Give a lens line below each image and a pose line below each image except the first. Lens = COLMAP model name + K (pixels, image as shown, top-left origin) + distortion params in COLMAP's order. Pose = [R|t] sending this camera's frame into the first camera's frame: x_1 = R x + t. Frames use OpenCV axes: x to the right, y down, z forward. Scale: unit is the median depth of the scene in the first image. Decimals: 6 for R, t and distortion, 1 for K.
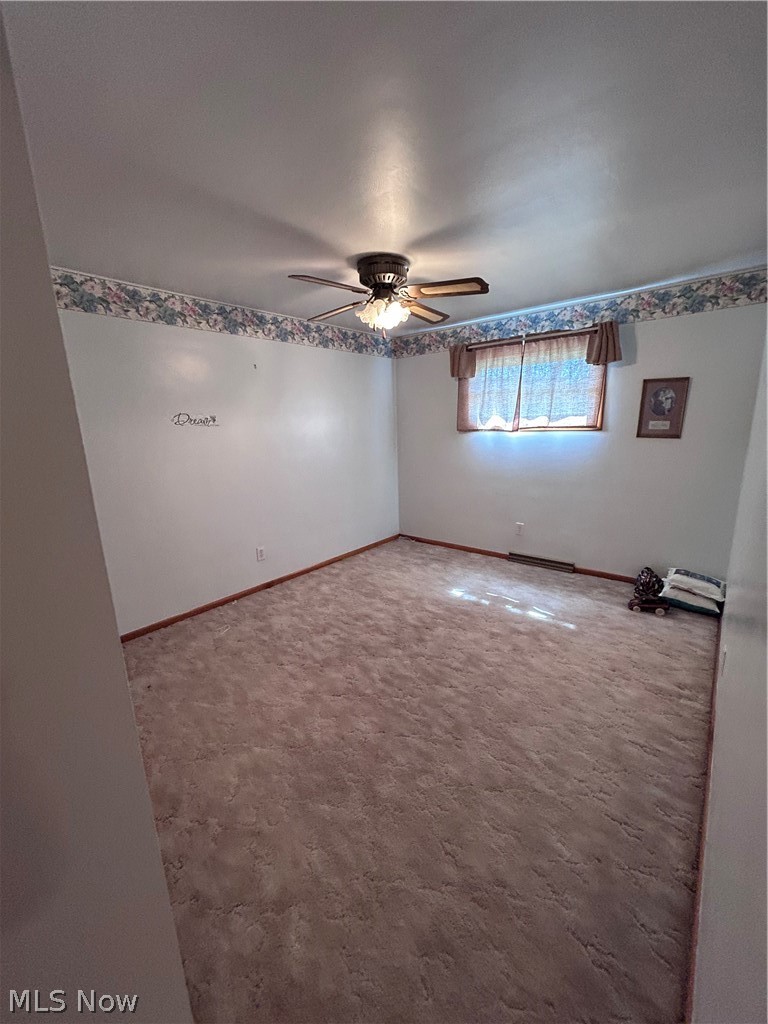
lens RADIAL K [[419.5, 0, 387.2], [0, 419.5, 512.4], [0, 0, 1]] dist [0.004092, 0.000484]
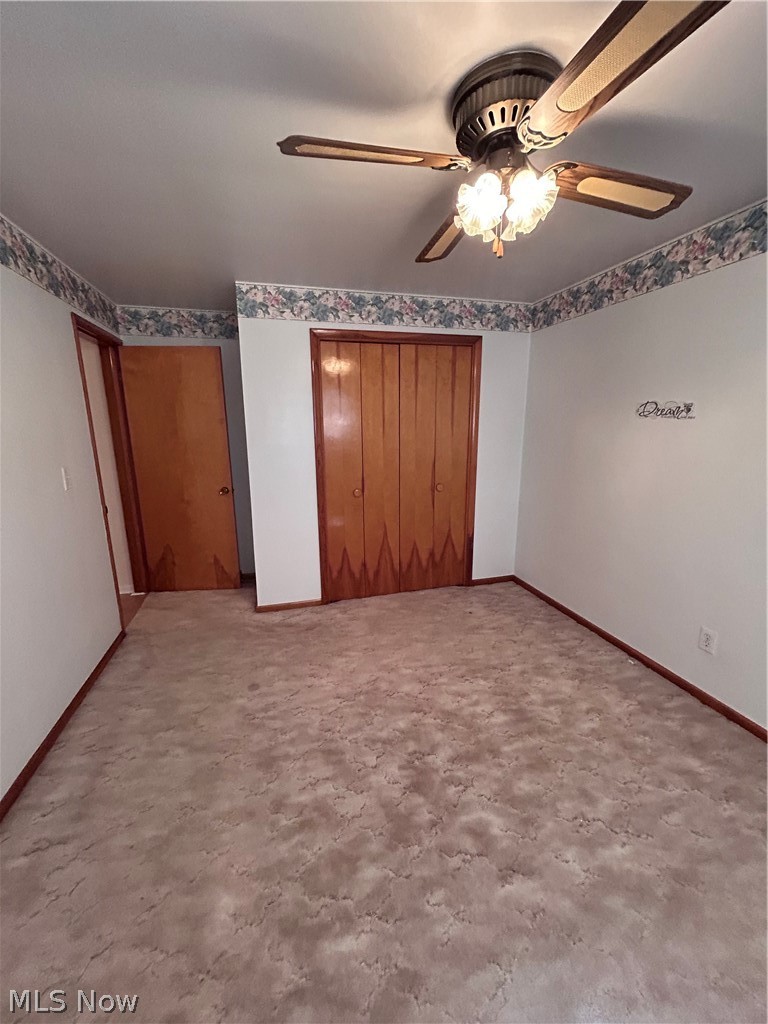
lens RADIAL K [[419.5, 0, 385.8], [0, 419.5, 515.2], [0, 0, 1]] dist [0.004092, 0.000484]
pose [[-0.580025, 0.208823, -0.787378, 0.475686], [-0.149903, 0.922715, 0.355142, -0.252961], [0.800687, 0.324022, -0.503895, 1.104552]]
